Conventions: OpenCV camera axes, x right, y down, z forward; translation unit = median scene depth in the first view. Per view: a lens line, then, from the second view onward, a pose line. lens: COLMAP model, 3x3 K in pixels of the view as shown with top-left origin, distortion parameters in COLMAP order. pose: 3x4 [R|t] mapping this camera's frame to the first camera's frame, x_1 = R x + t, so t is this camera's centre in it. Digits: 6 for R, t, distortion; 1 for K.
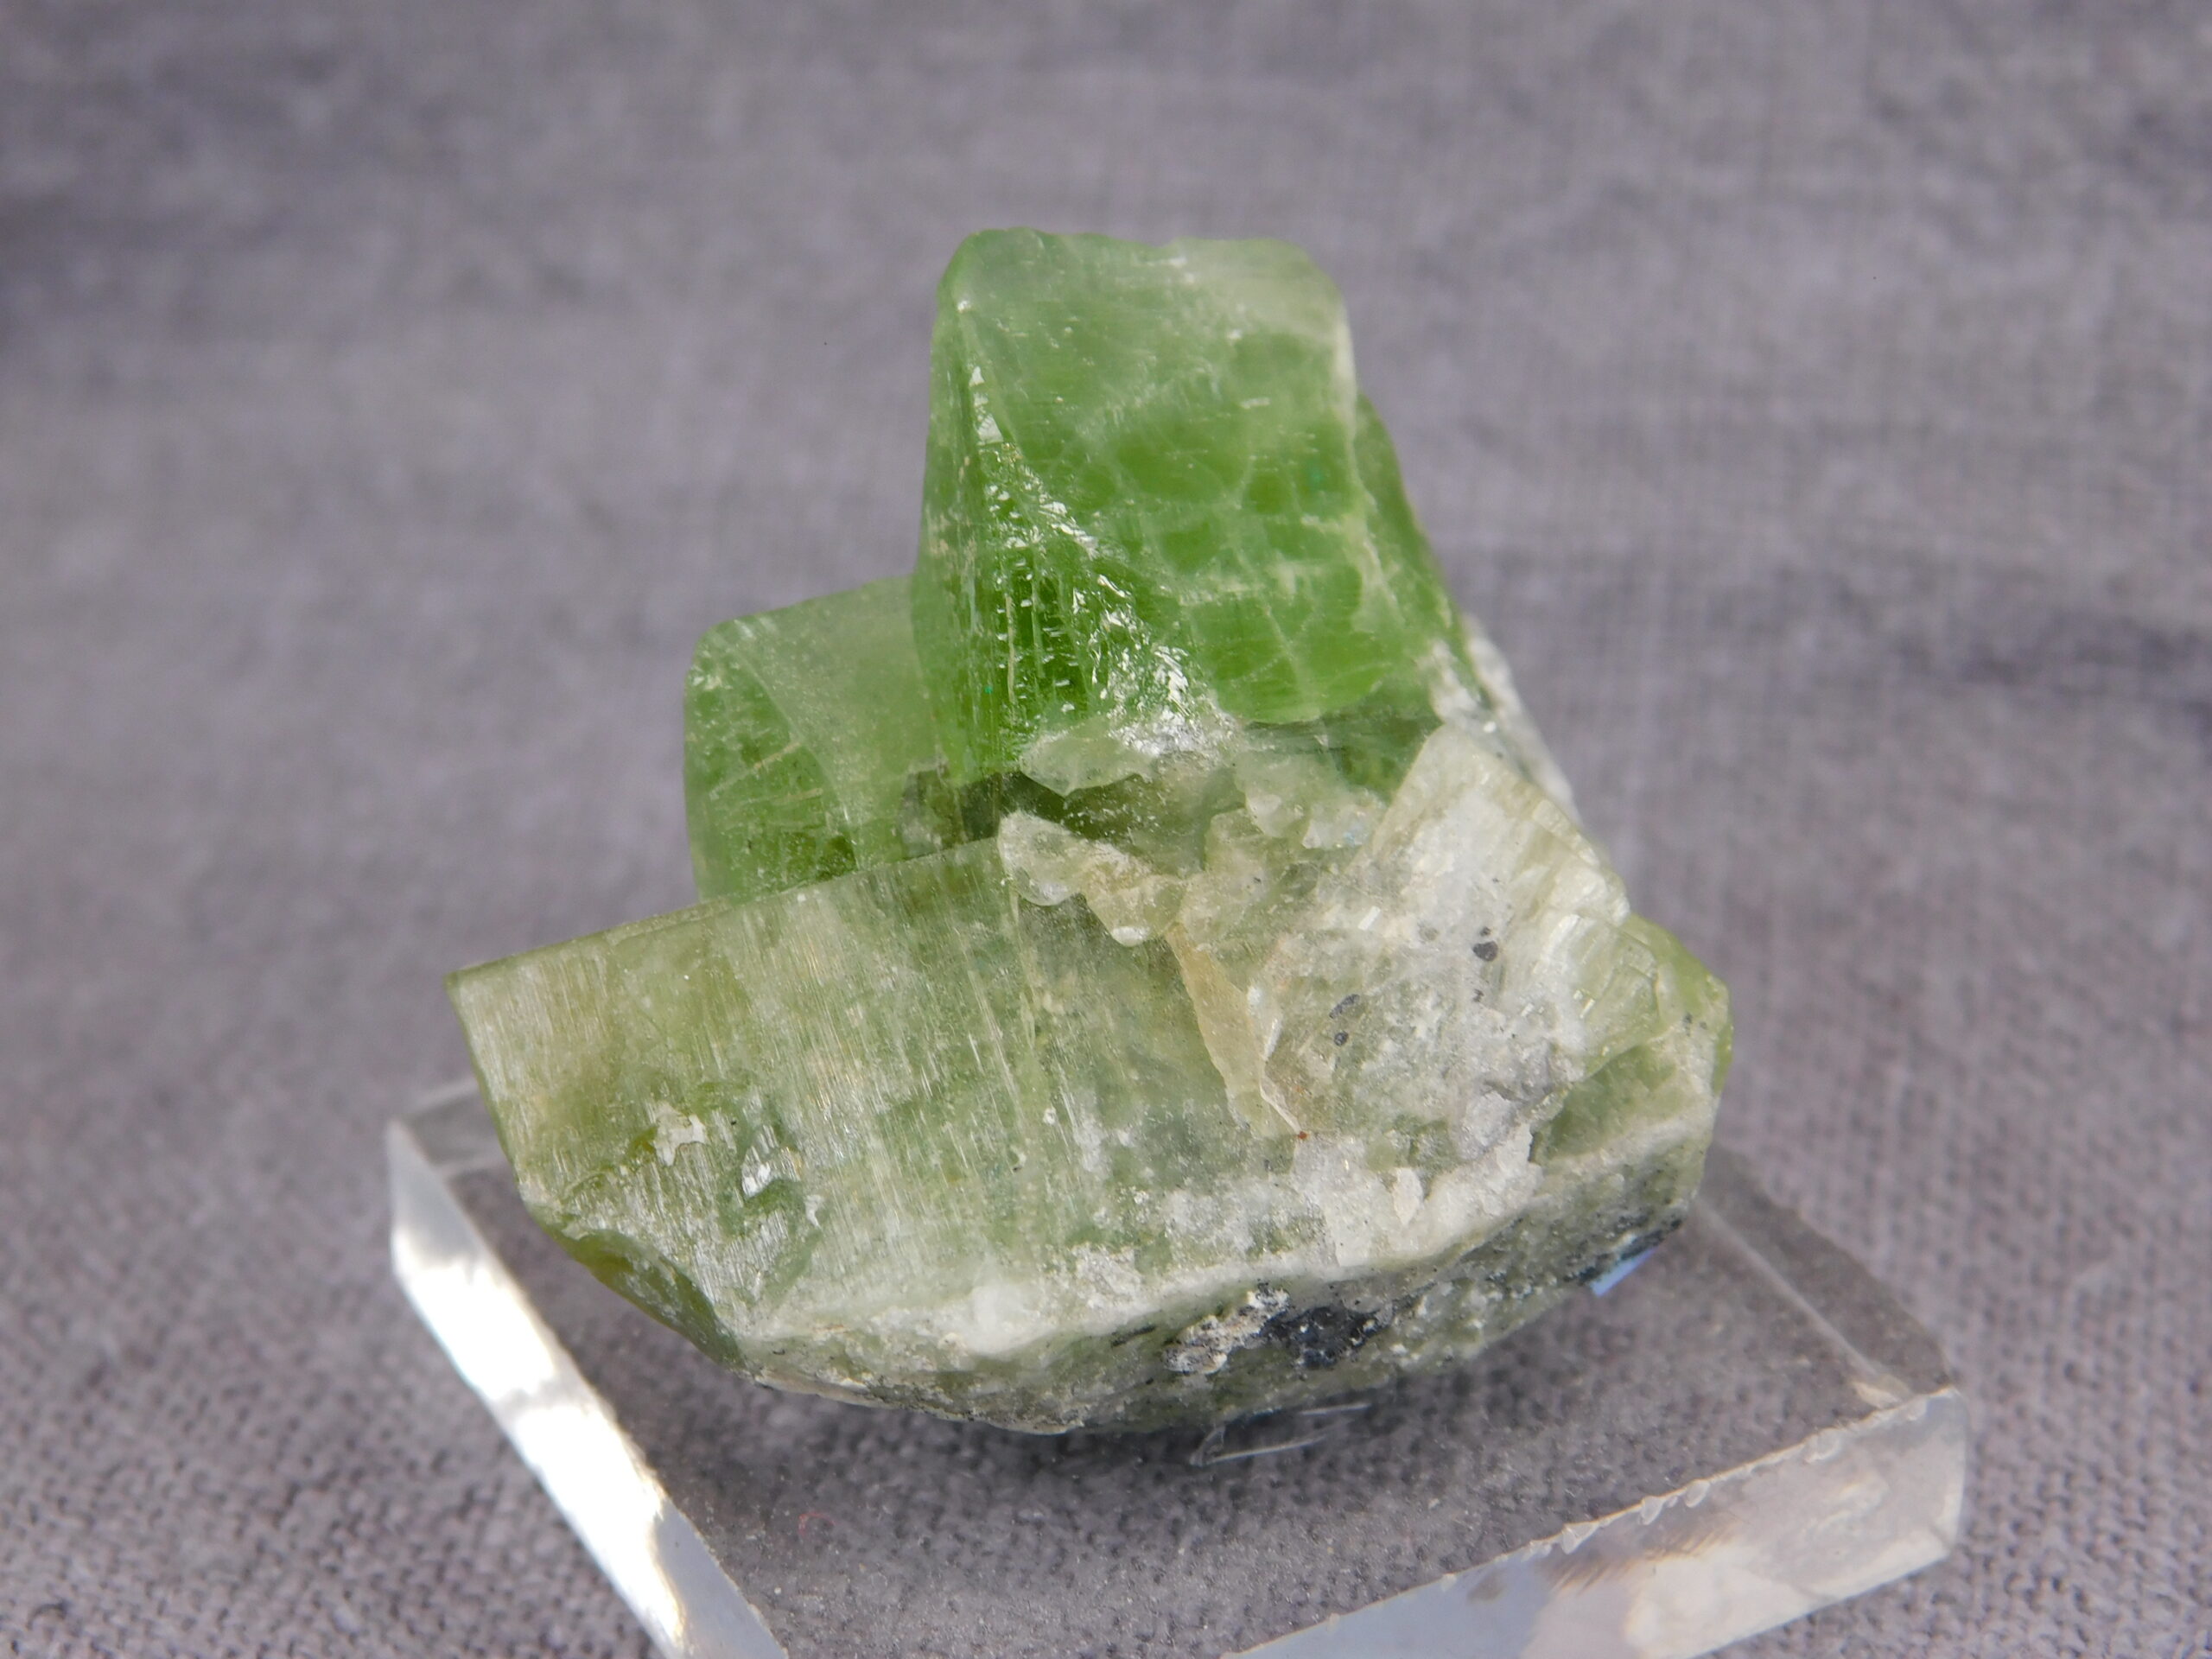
lens RADIAL K [[5332.4, 0, 1106.0], [0, 5332.4, 829.5], [0, 0, 1]] dist [-0.268027, -0.598217]
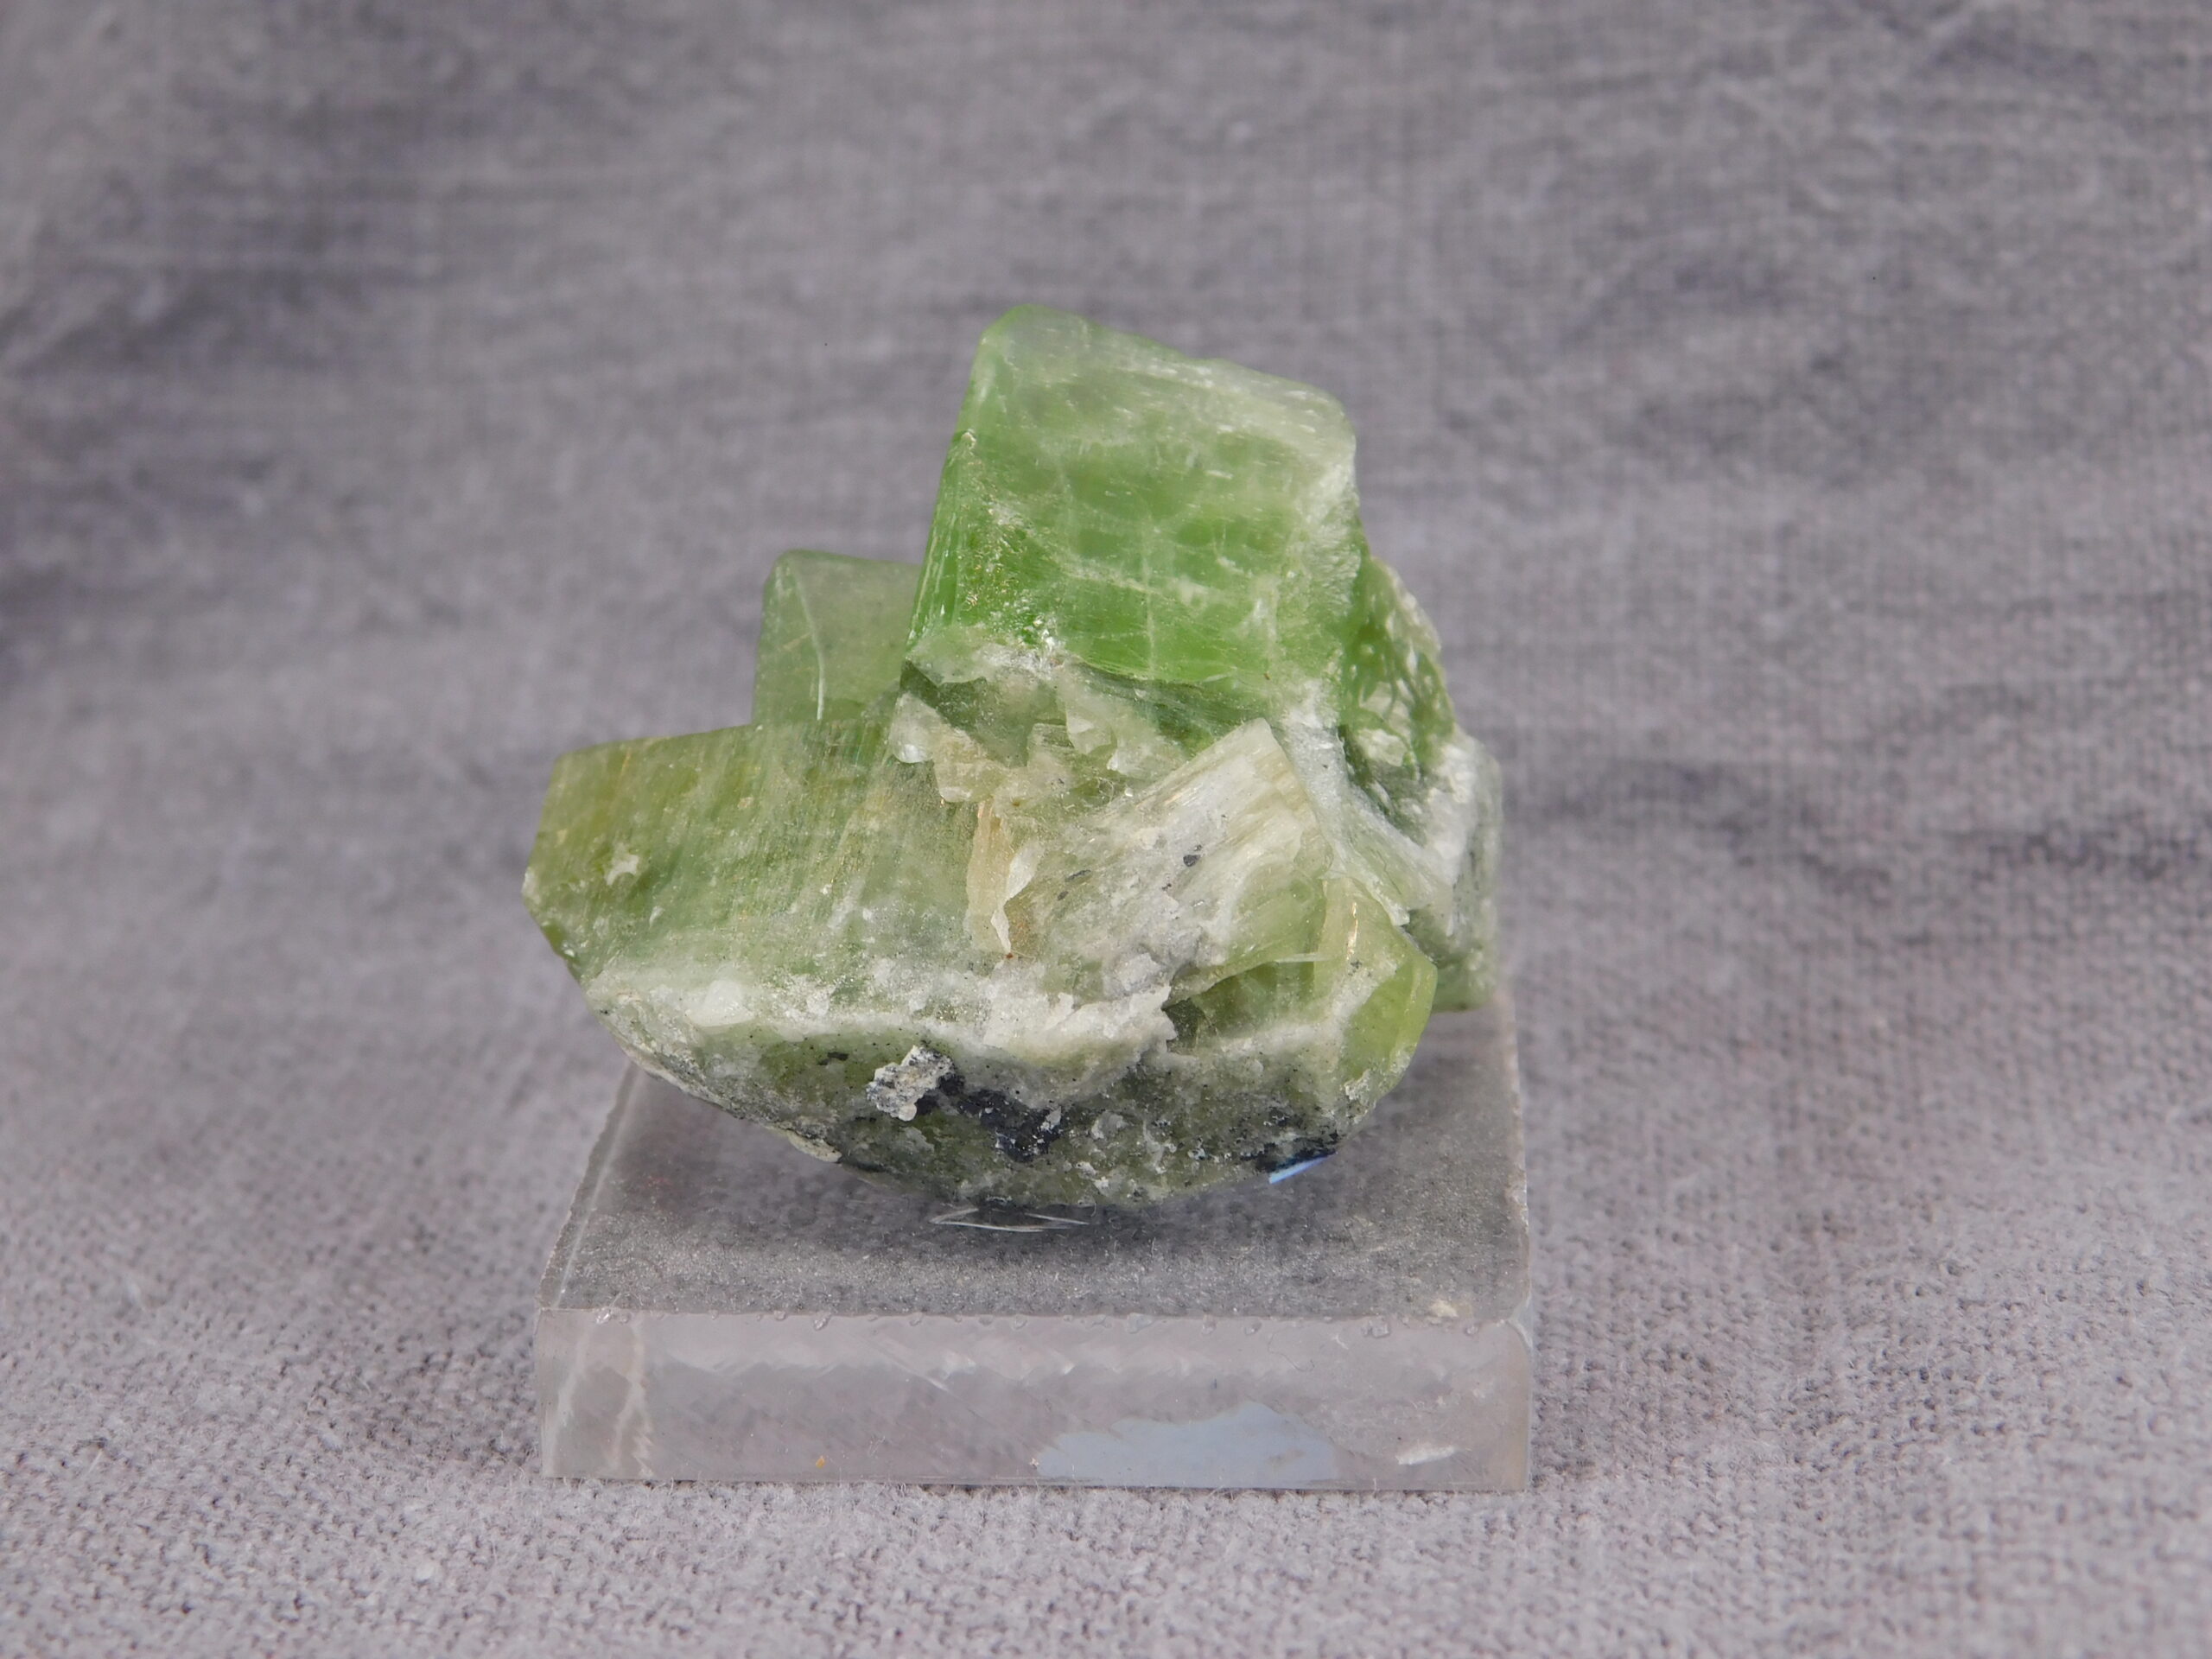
lens RADIAL K [[4283.3, 0, 1106.0], [0, 4283.3, 829.5], [0, 0, 1]] dist [-0.081100, -0.189256]
pose [[0.854203, 0.174941, -0.489625, 0.560633], [-0.274543, 0.951473, -0.139012, 0.165687], [0.441547, 0.253168, 0.860780, 0.093588]]
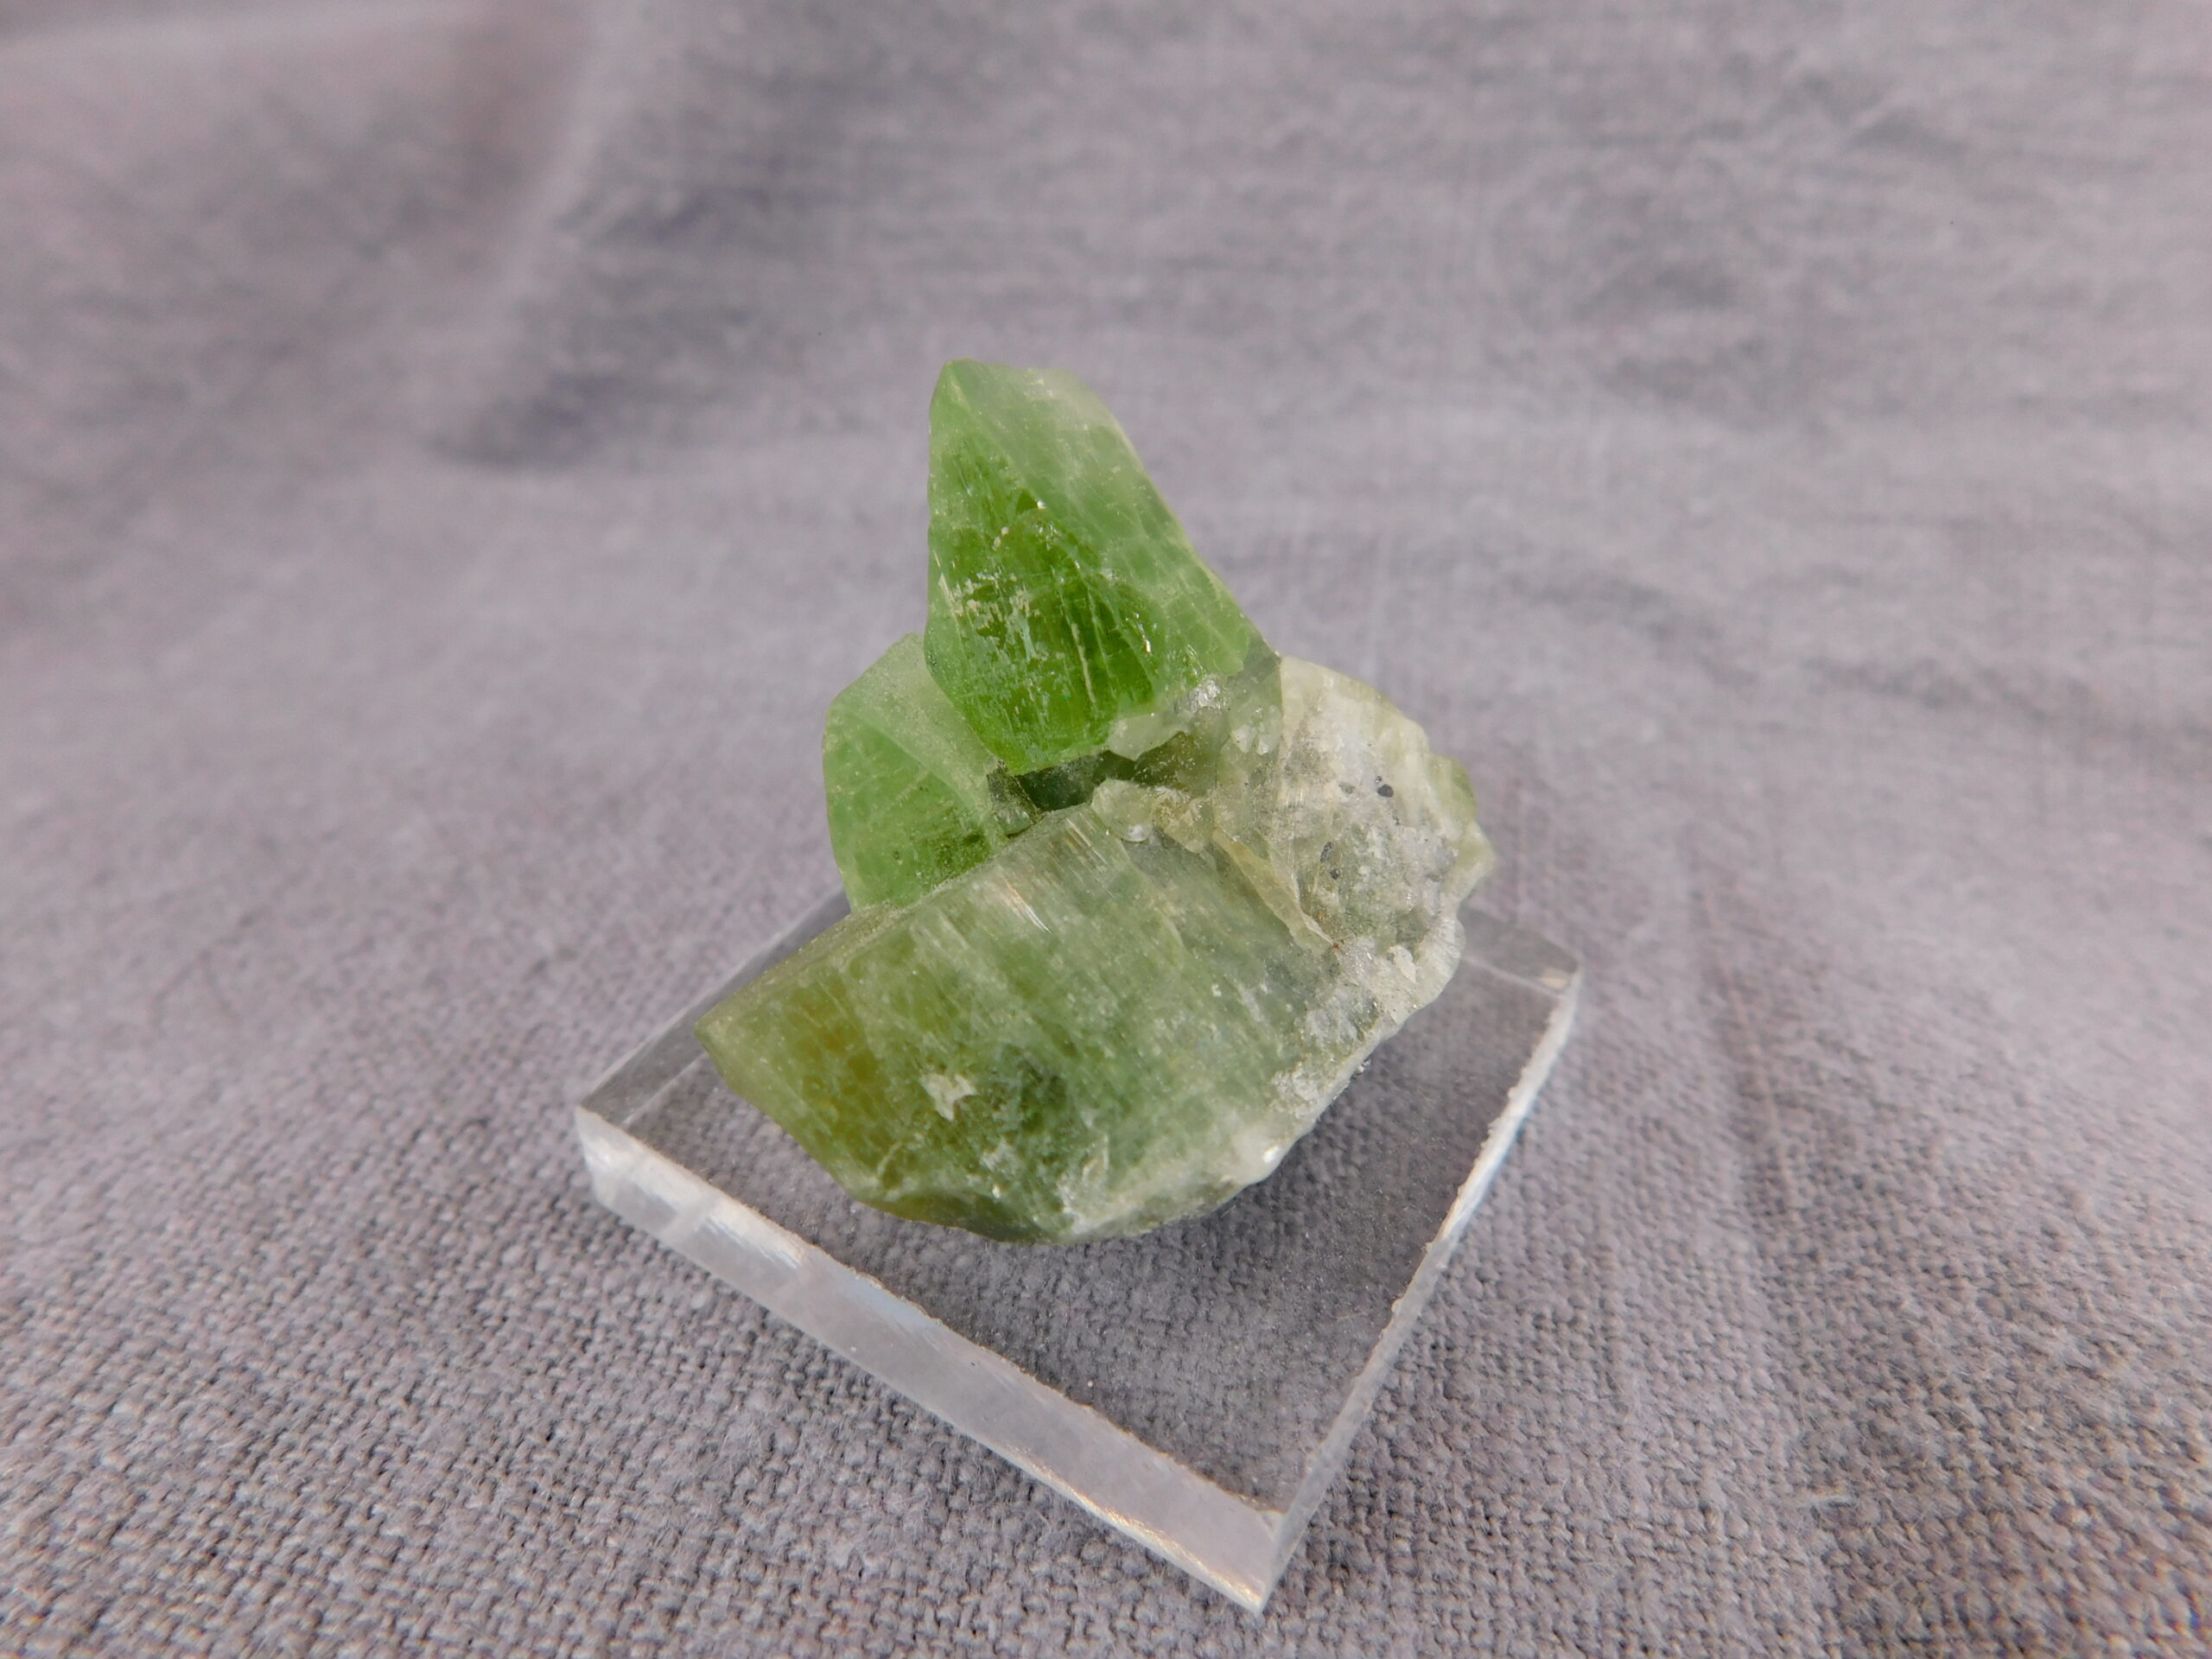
lens RADIAL K [[1449.4, 0, 1106.0], [0, 1449.4, 829.5], [0, 0, 1]] dist [-0.002790, 0.000072]
pose [[0.865555, -0.267254, 0.423543, -0.174625], [0.232078, 0.963469, 0.133670, -0.040112], [-0.443795, -0.017404, 0.895959, 0.664532]]
